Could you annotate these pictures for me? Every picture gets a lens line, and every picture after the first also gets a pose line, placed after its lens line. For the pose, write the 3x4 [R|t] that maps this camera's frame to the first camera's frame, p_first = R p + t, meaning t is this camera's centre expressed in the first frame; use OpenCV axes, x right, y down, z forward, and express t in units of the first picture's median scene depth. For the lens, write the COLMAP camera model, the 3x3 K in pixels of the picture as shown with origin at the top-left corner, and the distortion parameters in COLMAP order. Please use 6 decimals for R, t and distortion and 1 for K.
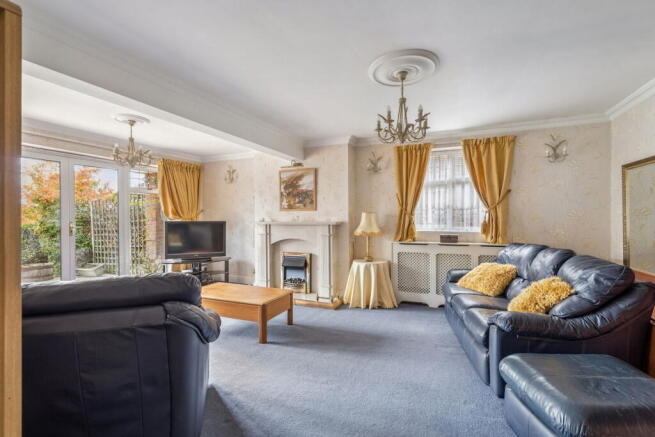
lens RADIAL K [[301.5, 0, 330.8], [0, 301.5, 222.1], [0, 0, 1]] dist [-0.001666, 0.001887]
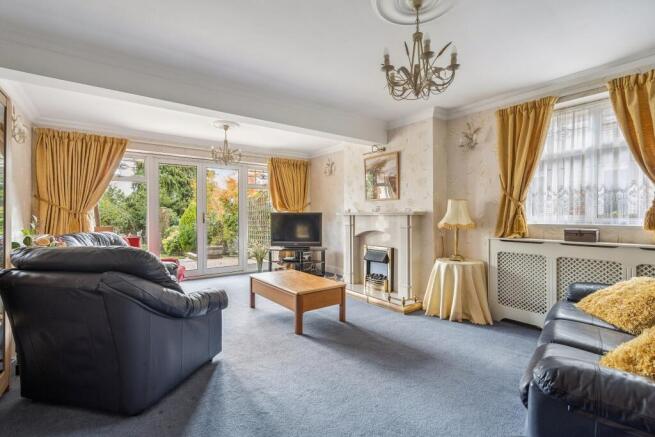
lens RADIAL K [[301.5, 0, 325.6], [0, 301.5, 219.1], [0, 0, 1]] dist [-0.001666, 0.001887]
pose [[0.865295, 0.008040, -0.501198, 0.227375], [-0.007472, 0.999967, 0.003140, 0.020144], [0.501206, 0.001028, 0.865327, 0.141047]]
